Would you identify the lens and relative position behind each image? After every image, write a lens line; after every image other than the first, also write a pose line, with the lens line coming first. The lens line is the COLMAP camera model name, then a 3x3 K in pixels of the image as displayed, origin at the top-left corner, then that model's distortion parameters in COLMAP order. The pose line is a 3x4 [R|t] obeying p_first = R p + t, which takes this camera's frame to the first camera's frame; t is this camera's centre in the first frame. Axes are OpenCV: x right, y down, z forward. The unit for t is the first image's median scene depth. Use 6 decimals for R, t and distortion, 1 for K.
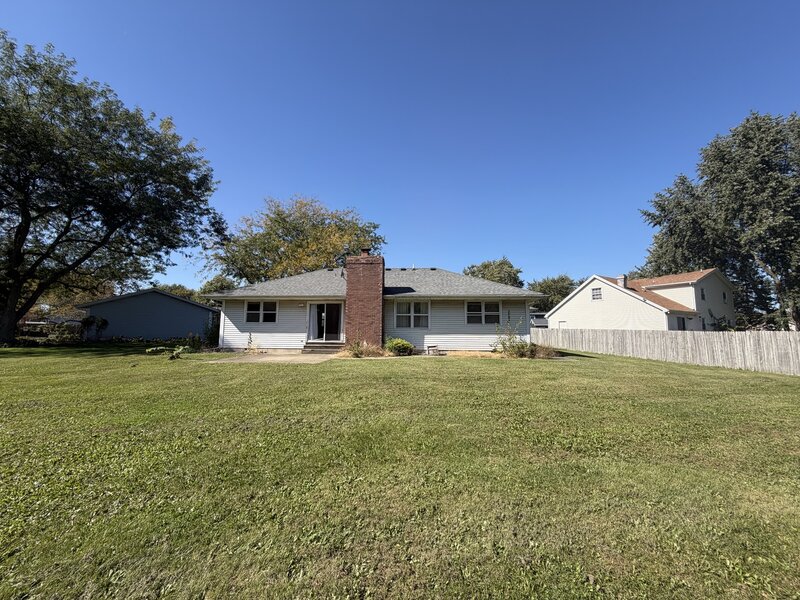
lens RADIAL K [[318.3, 0, 400.0], [0, 318.3, 300.0], [0, 0, 1]] dist [0.000556, 0.000084]
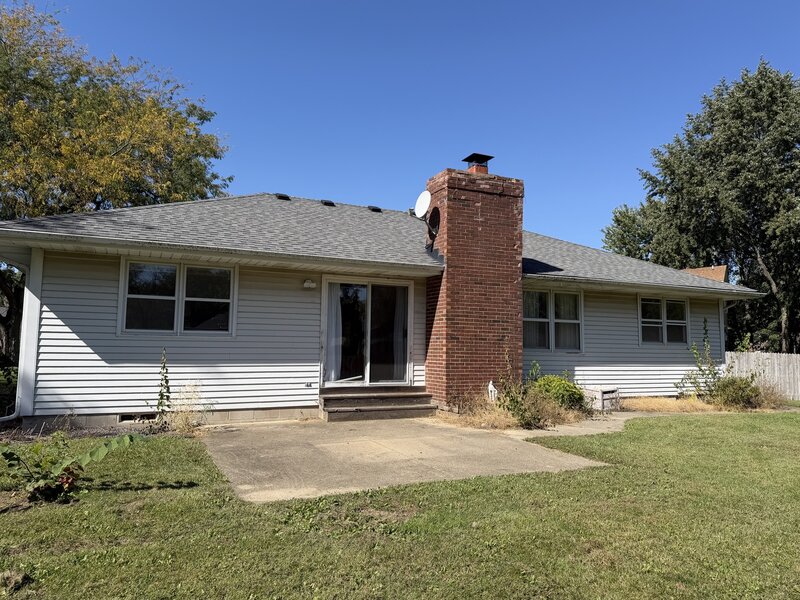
lens RADIAL K [[552.9, 0, 400.0], [0, 552.9, 300.0], [0, 0, 1]] dist [0.034004, -0.000750]
pose [[0.877124, 0.046578, 0.477999, -0.512636], [-0.057776, 0.998291, 0.008742, 0.022211], [-0.476775, -0.035284, 0.878317, 0.403846]]
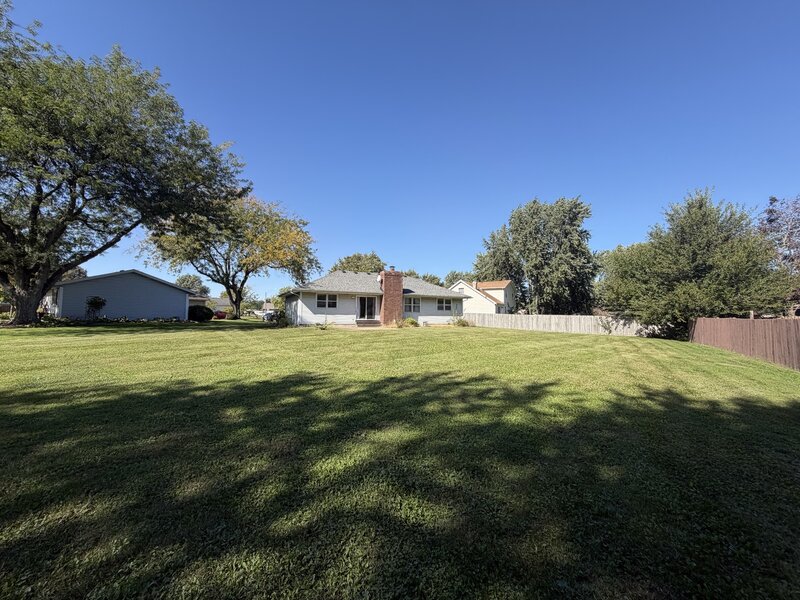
lens RADIAL K [[320.2, 0, 397.2], [0, 320.2, 300.6], [0, 0, 1]] dist [0.000548, 0.000398]
pose [[0.867156, 0.026425, 0.497335, -0.922316], [-0.056654, 0.997343, 0.045789, -0.055578], [-0.494804, -0.067882, 0.866349, -0.527151]]
